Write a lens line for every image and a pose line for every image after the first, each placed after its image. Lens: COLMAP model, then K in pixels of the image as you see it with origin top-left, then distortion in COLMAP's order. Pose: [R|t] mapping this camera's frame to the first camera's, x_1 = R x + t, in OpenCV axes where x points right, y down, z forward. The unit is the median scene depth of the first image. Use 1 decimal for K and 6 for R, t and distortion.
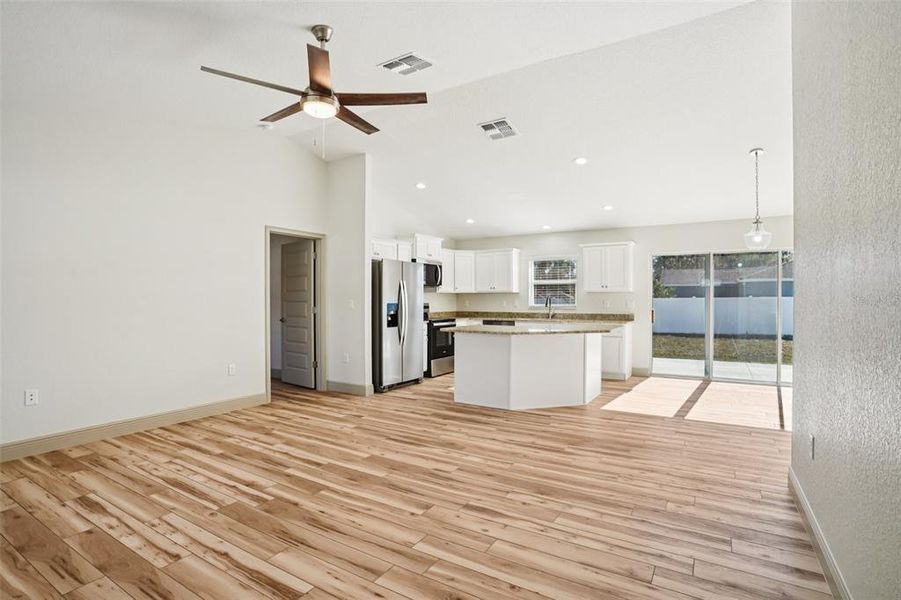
lens RADIAL K [[437.0, 0, 466.2], [0, 437.0, 303.1], [0, 0, 1]] dist [-0.002743, 0.000081]
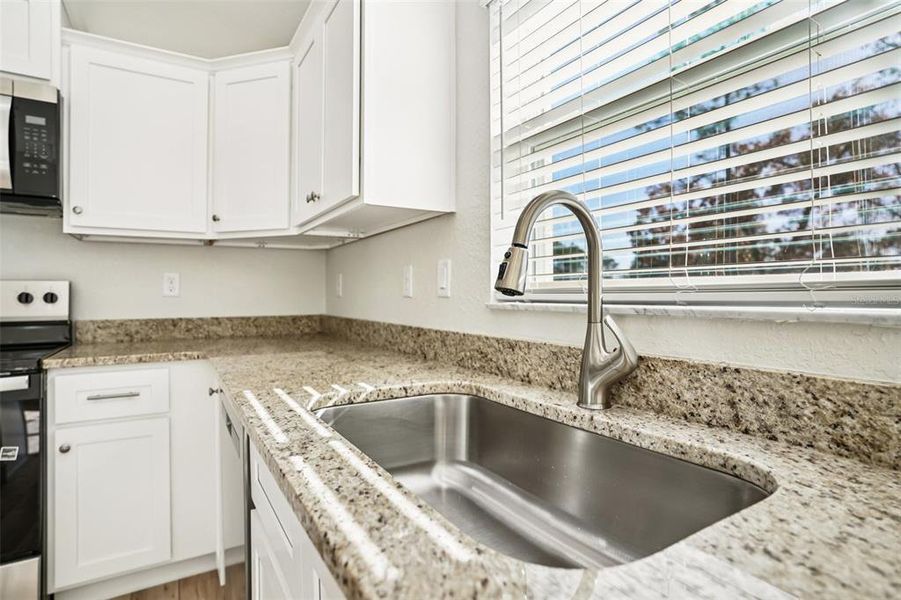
lens RADIAL K [[467.6, 0, 450.3], [0, 467.6, 296.4], [0, 0, 1]] dist [-0.002178, -0.000077]
pose [[0.881601, 0.000314, -0.471996, 0.298103], [-0.003022, 0.999983, -0.004980, 0.013259], [0.471986, 0.005817, 0.881587, 1.221144]]
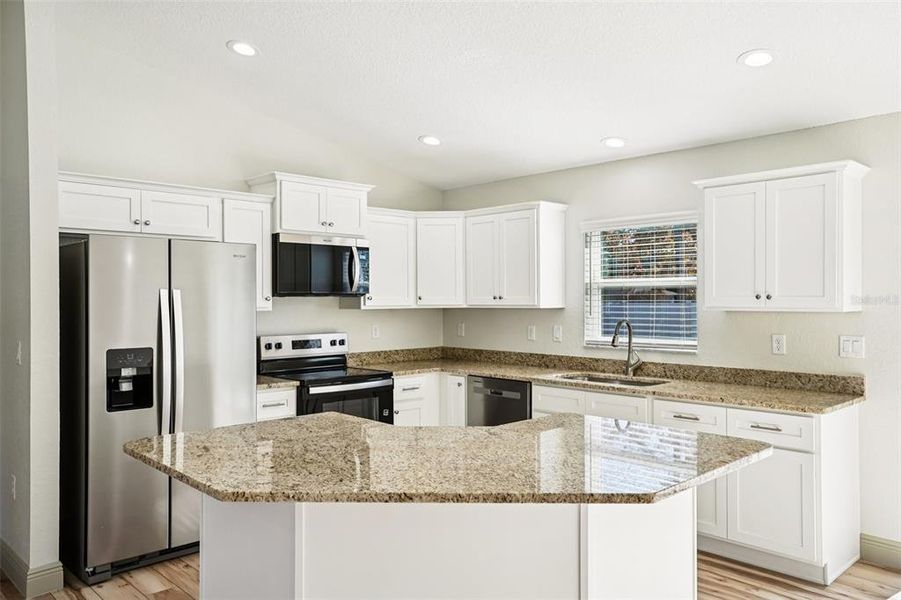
lens RADIAL K [[670.1, 0, 451.0], [0, 670.1, 304.2], [0, 0, 1]] dist [0.044177, 0.001580]
pose [[0.963172, -0.001662, -0.268880, 0.275839], [0.001404, 0.999998, -0.001152, -0.038937], [0.268881, 0.000732, 0.963173, 0.513419]]
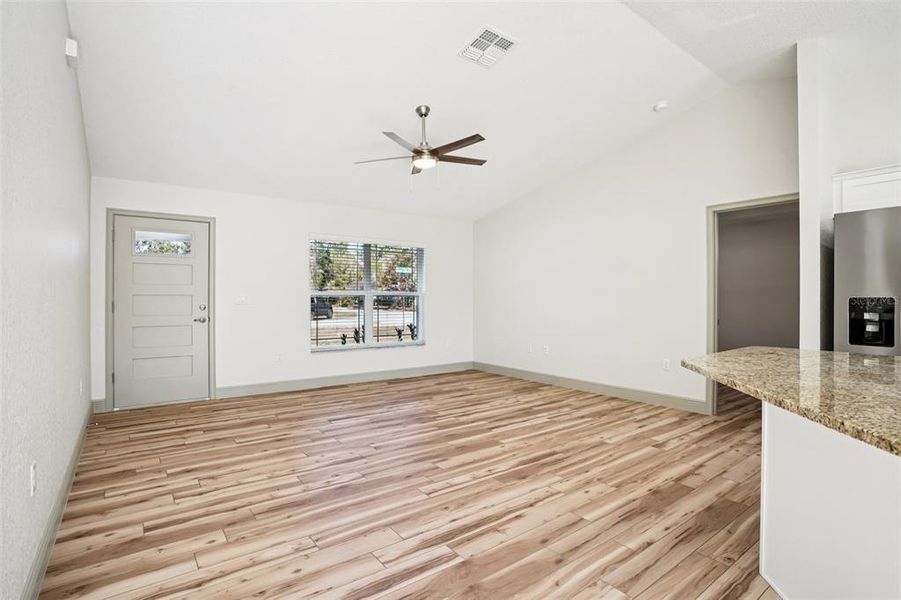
lens RADIAL K [[437.0, 0, 466.2], [0, 437.0, 303.1], [0, 0, 1]] dist [-0.002743, 0.000081]
pose [[-0.371661, -0.002065, -0.928366, 0.478364], [0.003477, 0.999987, -0.003616, 0.006629], [0.928362, -0.004572, -0.371650, 0.780507]]
